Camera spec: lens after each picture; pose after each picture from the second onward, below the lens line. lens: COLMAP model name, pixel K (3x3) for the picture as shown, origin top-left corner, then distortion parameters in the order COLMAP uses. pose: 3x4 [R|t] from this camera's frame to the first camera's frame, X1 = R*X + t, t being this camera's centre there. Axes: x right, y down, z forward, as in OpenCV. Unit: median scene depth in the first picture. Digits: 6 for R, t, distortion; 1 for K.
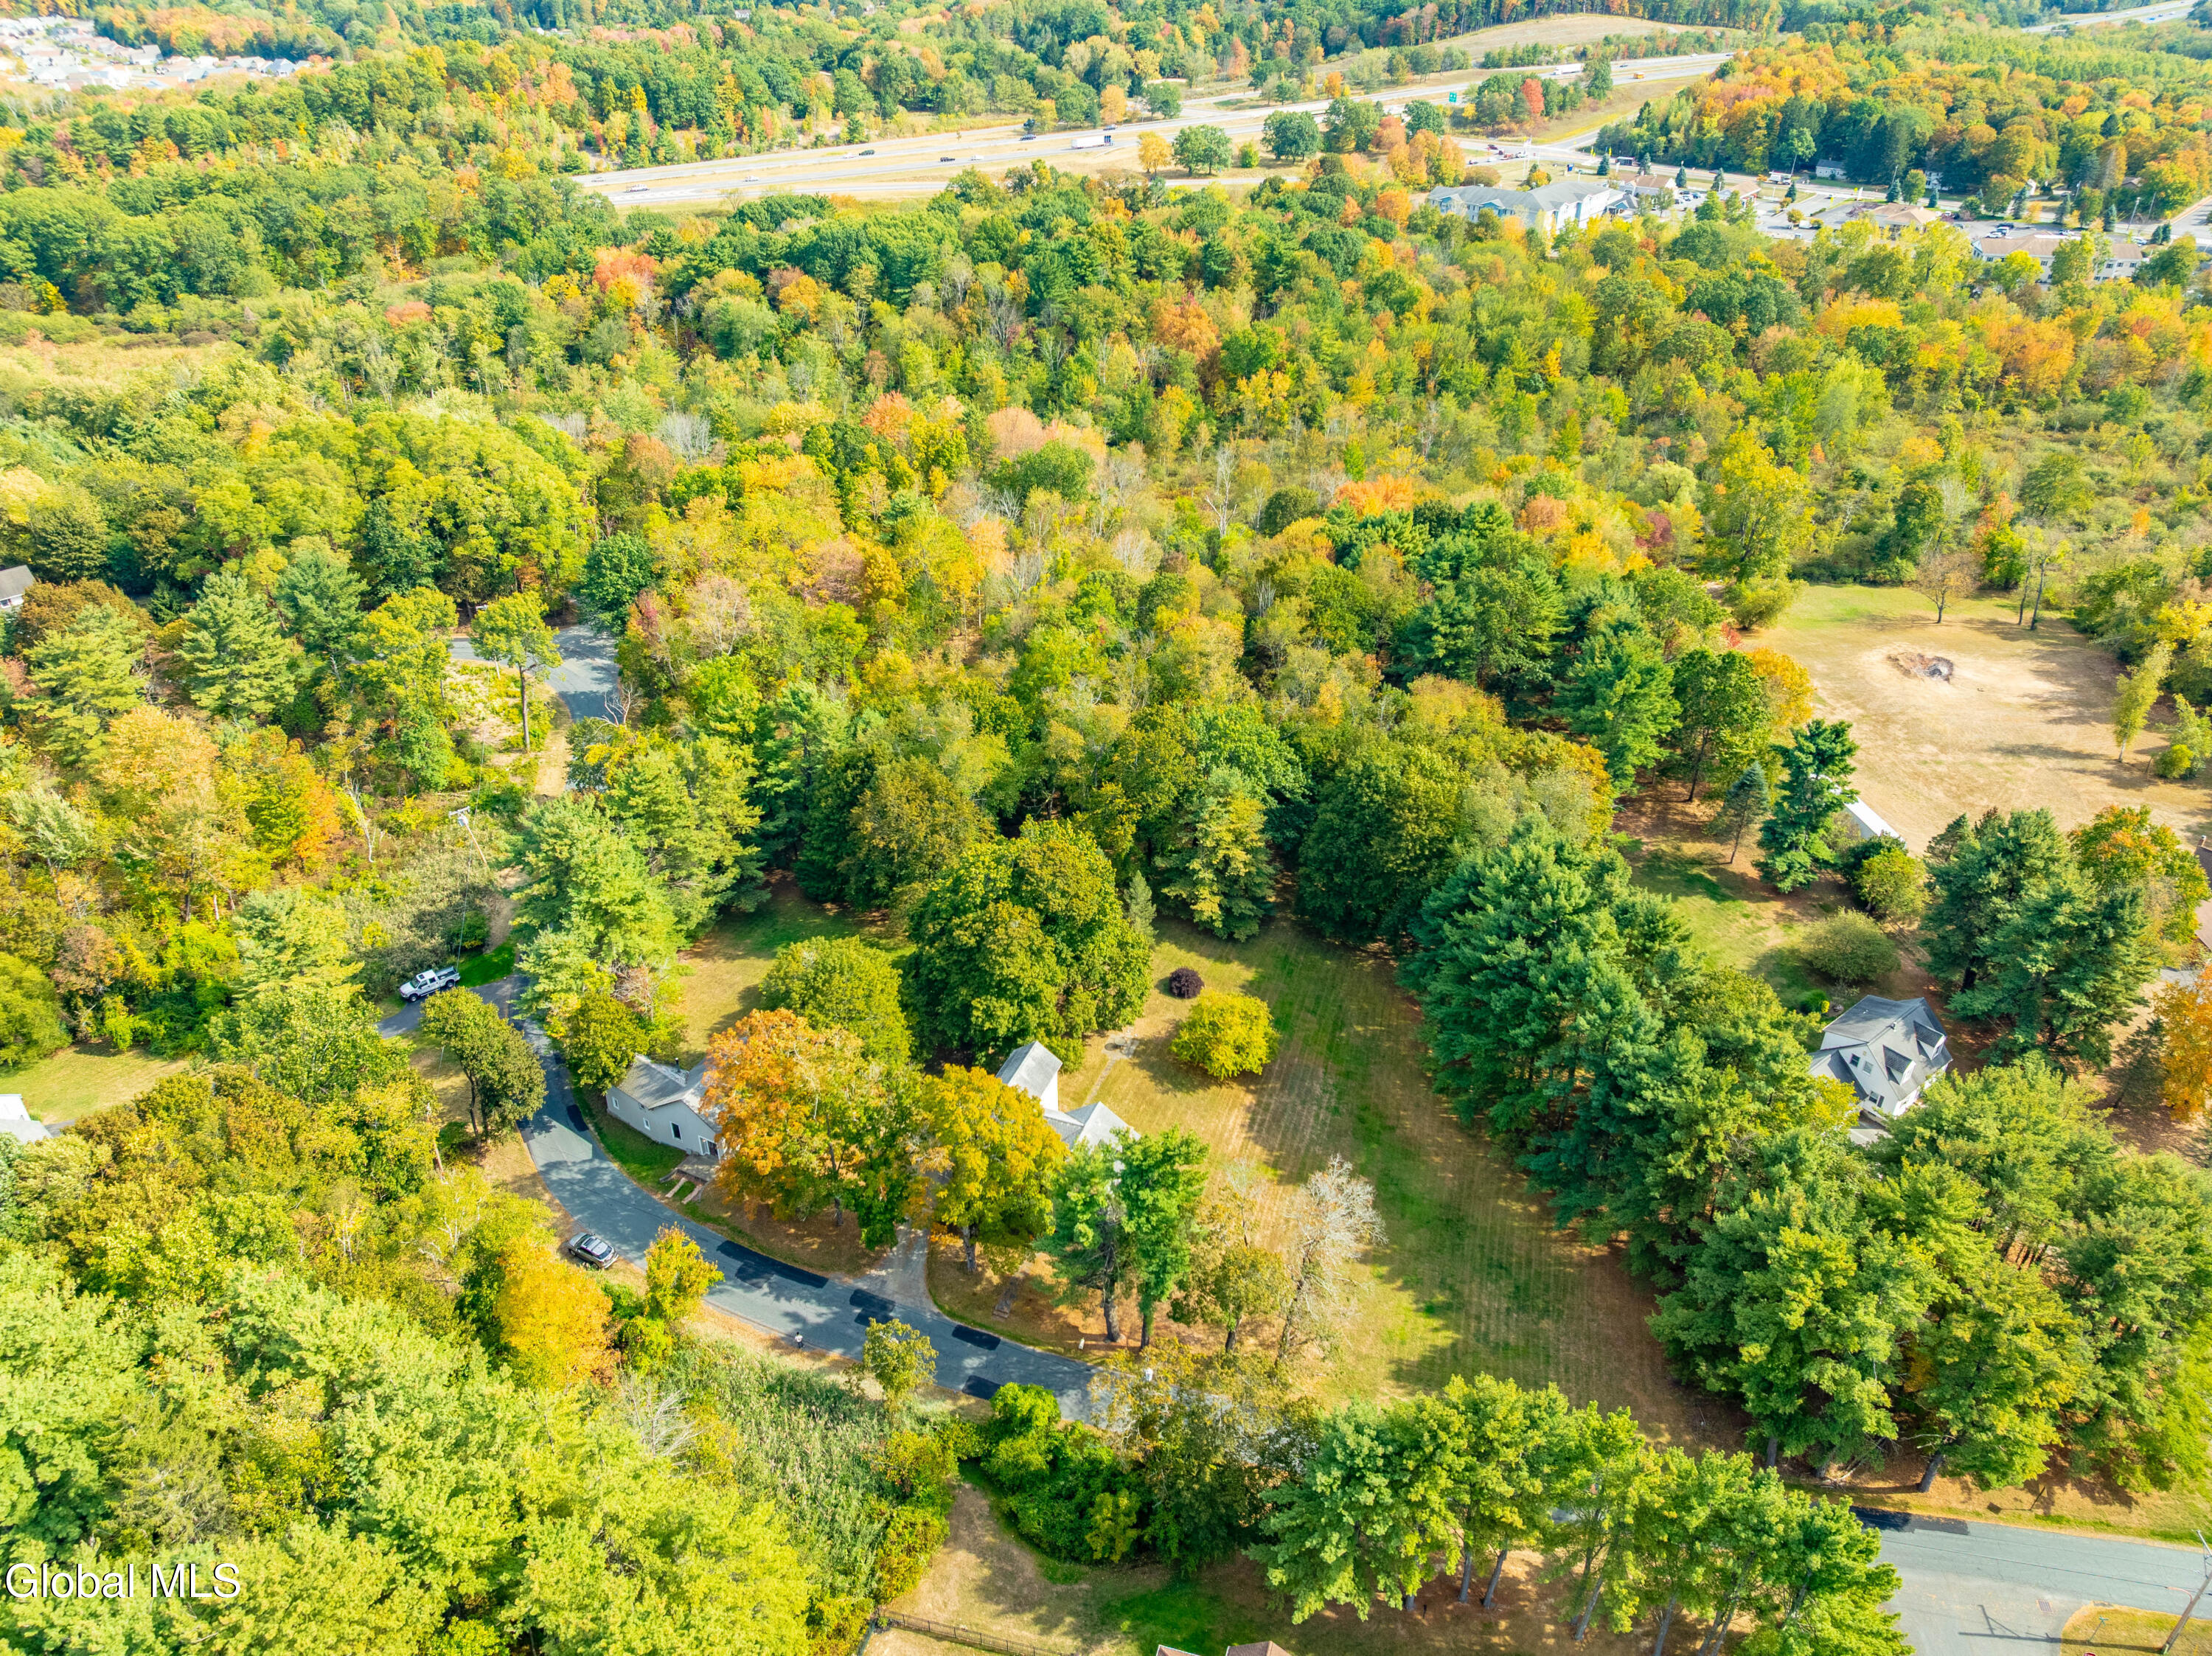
lens RADIAL K [[1562.8, 0, 1105.4], [0, 1562.8, 871.5], [0, 0, 1]] dist [-0.047900, 0.024491]
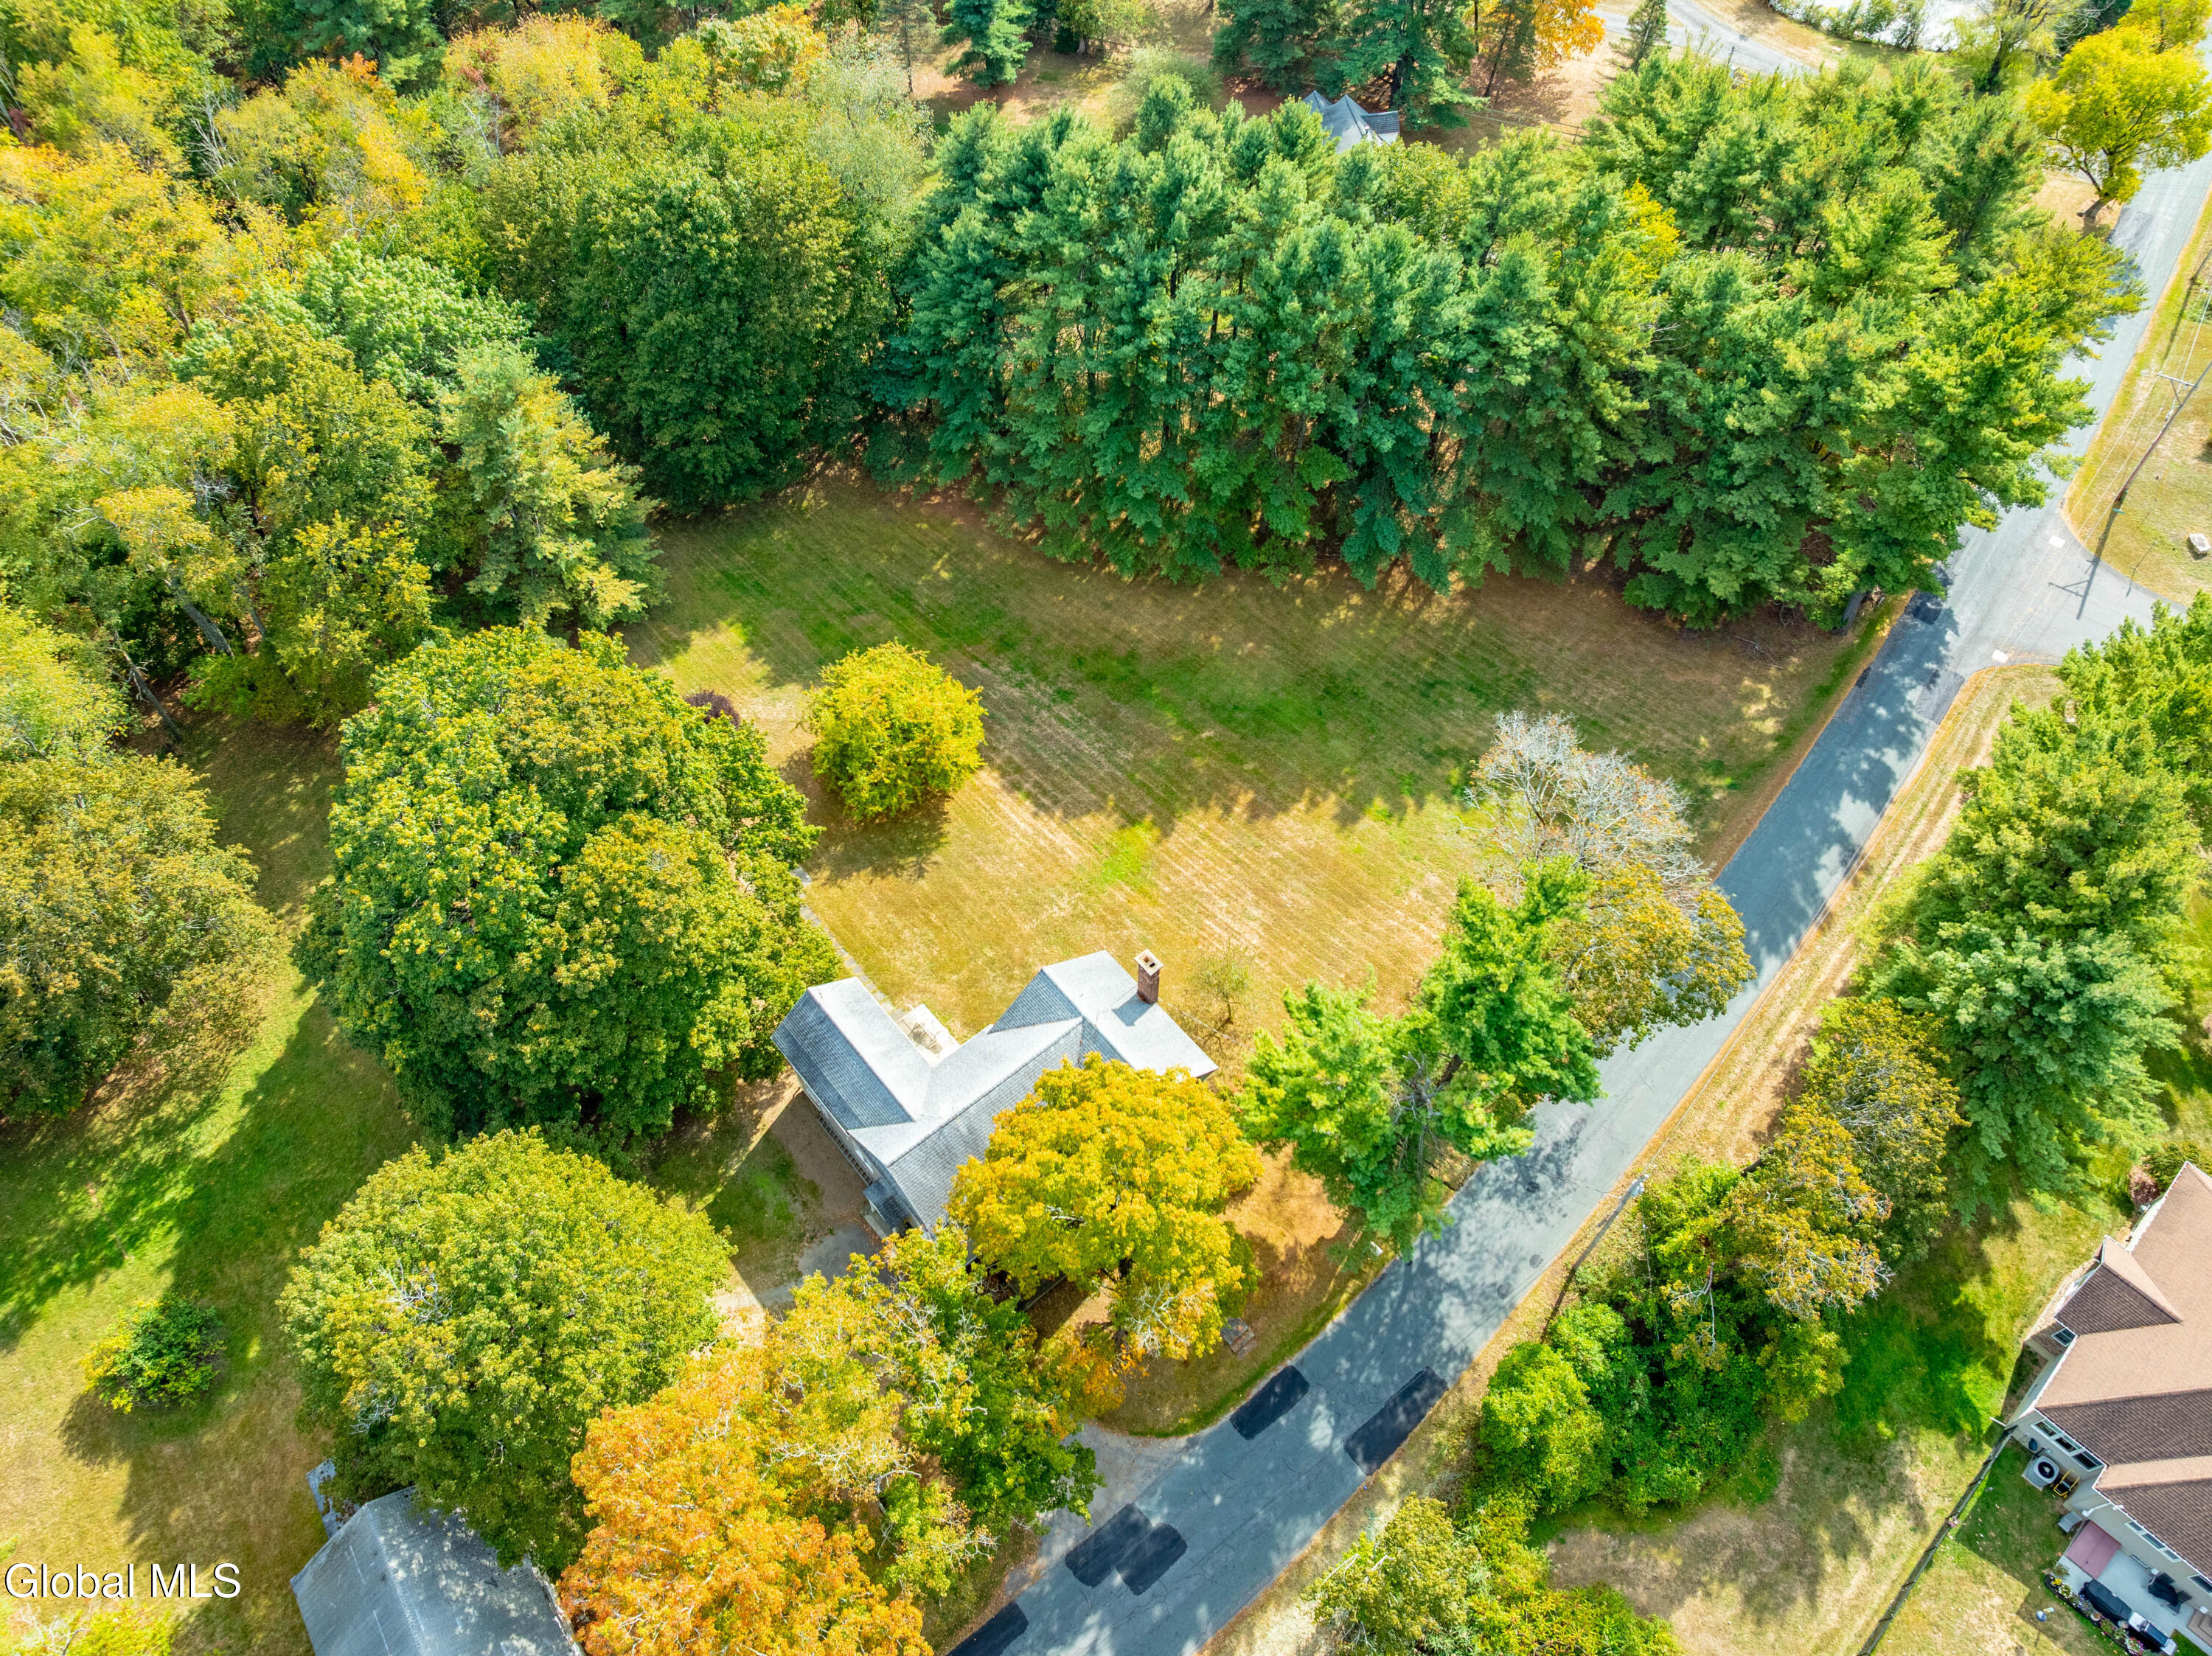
lens RADIAL K [[1562.8, 0, 1081.6], [0, 1562.8, 827.5], [0, 0, 1]] dist [-0.047900, 0.024491]
pose [[0.483528, -0.722874, 0.493614, -0.056027], [0.483005, 0.690634, 0.538266, -0.040967], [-0.730005, -0.021848, 0.683093, 0.154411]]
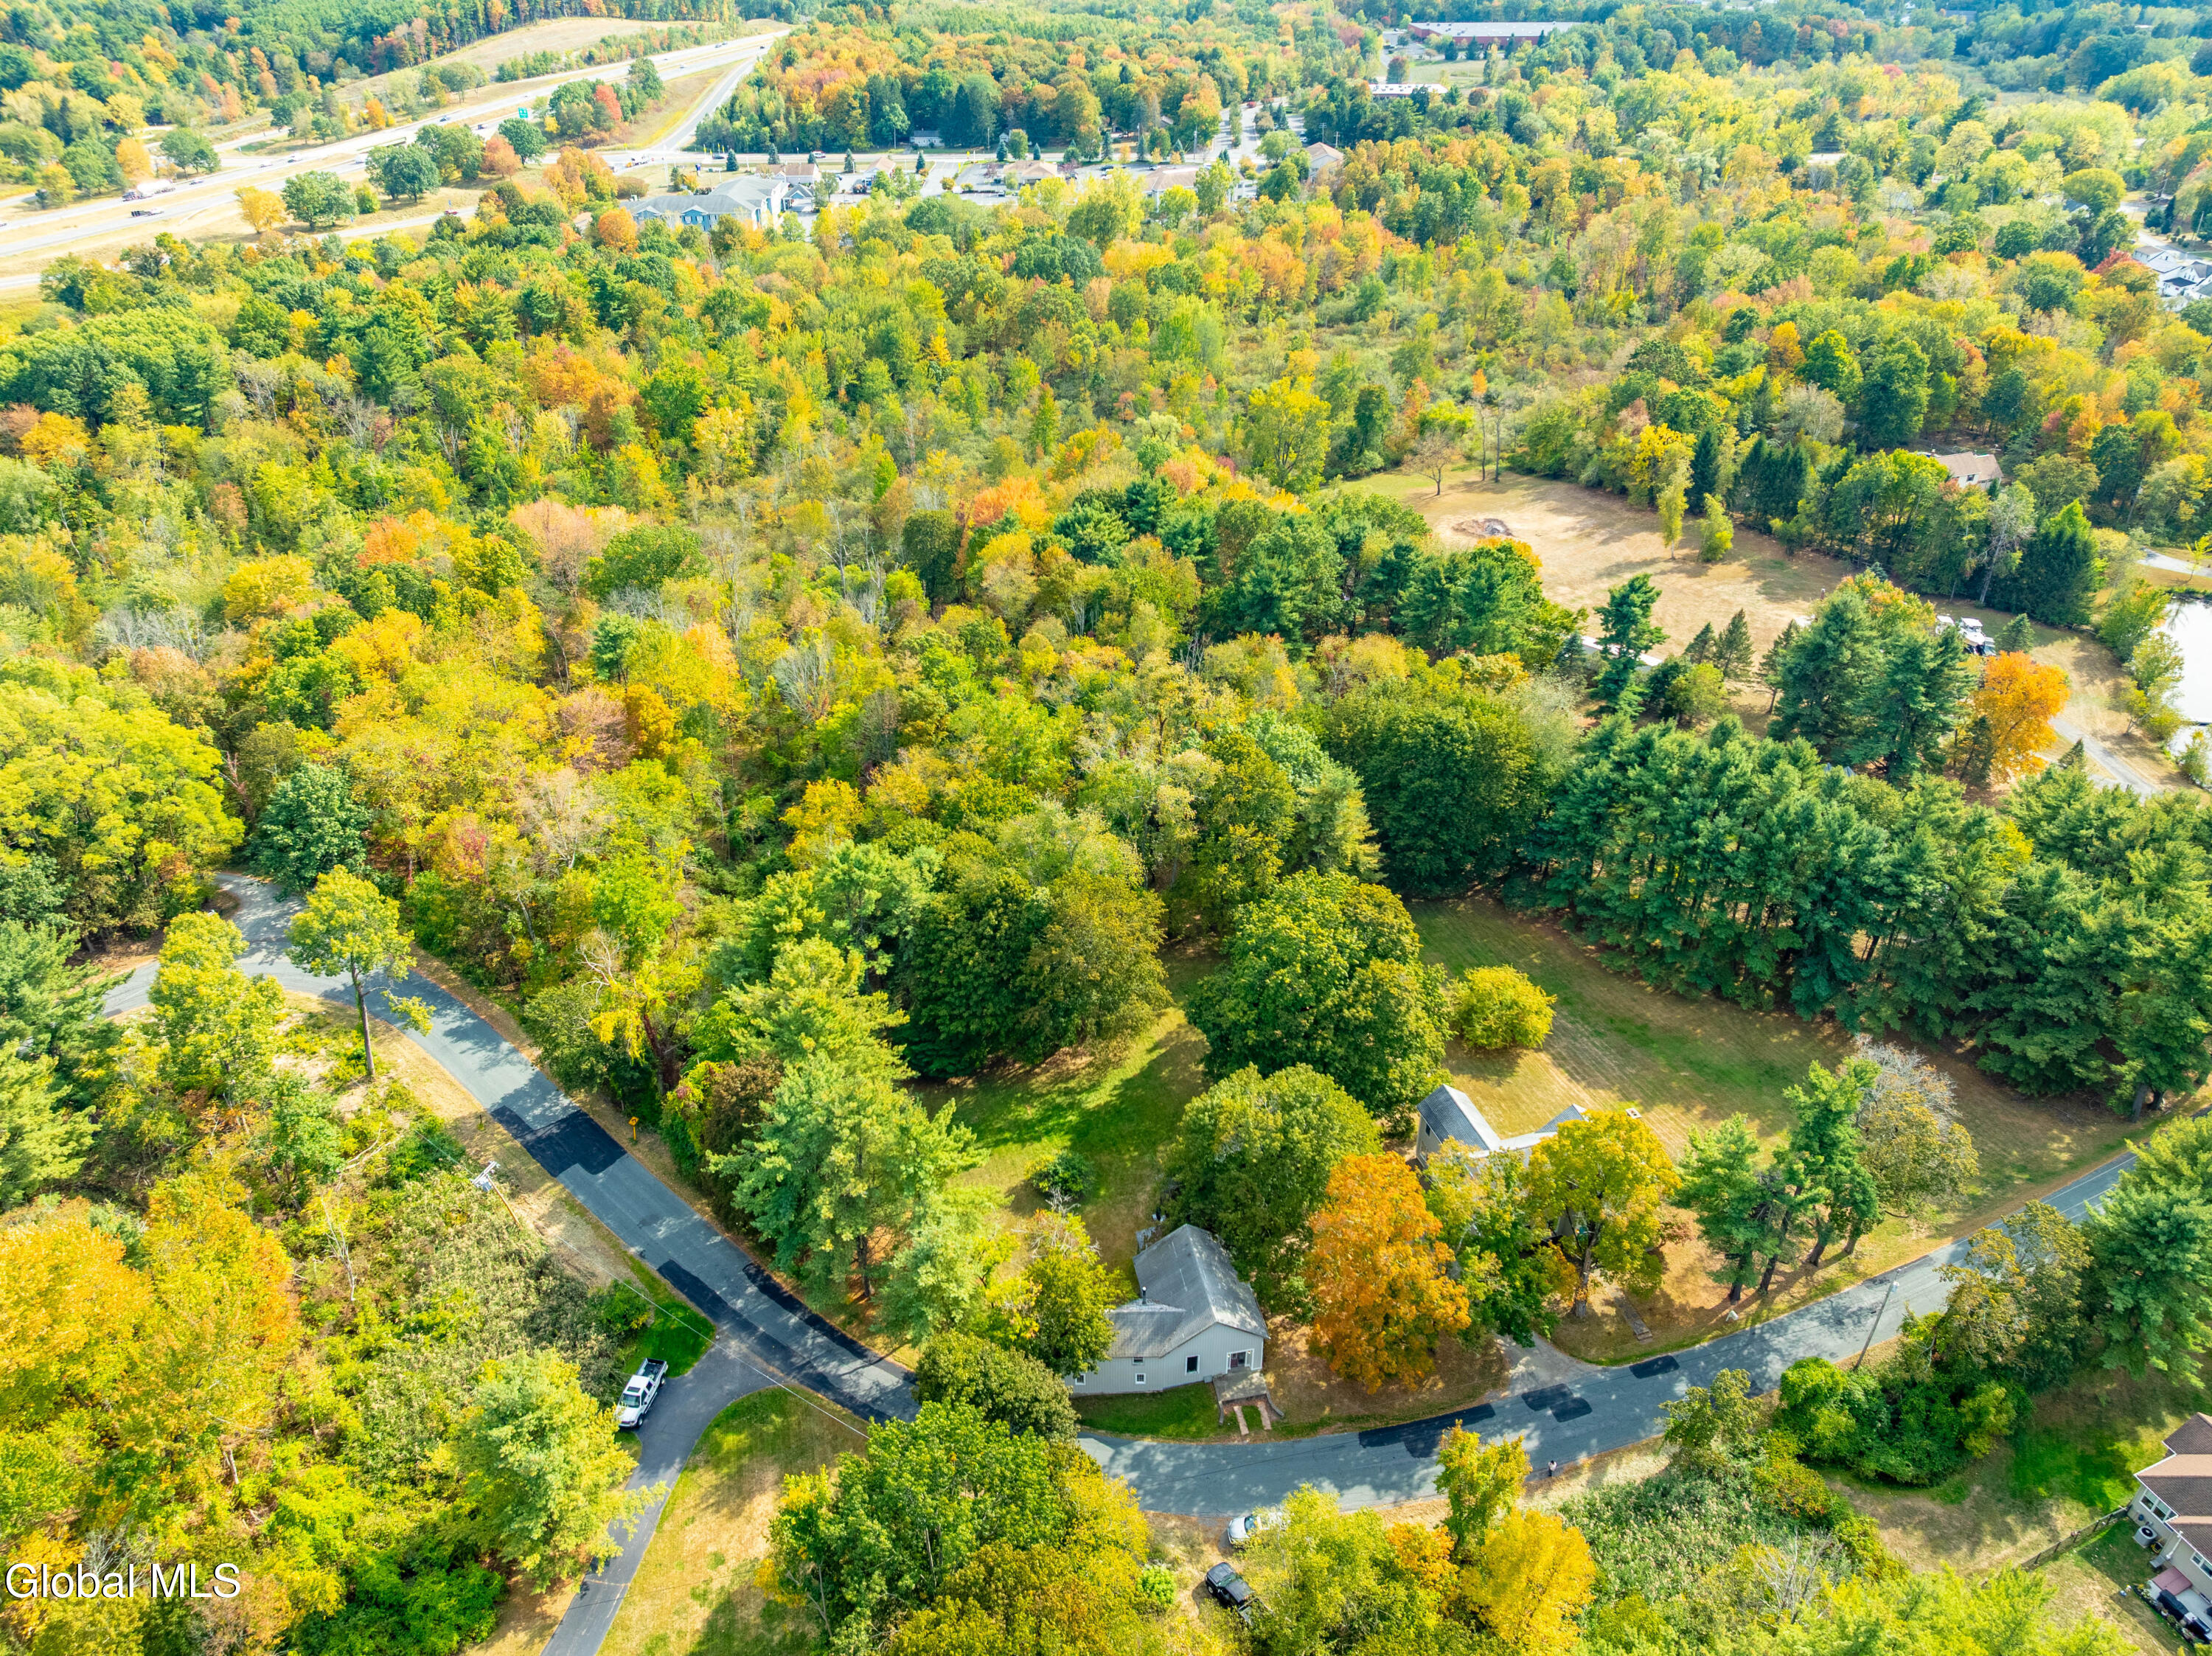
lens RADIAL K [[1562.8, 0, 1099.5], [0, 1562.8, 856.5], [0, 0, 1]] dist [-0.047900, 0.024491]
pose [[0.780791, -0.341648, 0.523109, -0.172335], [0.346142, 0.933555, 0.093064, -0.047580], [-0.520146, 0.108406, 0.847170, 0.075540]]
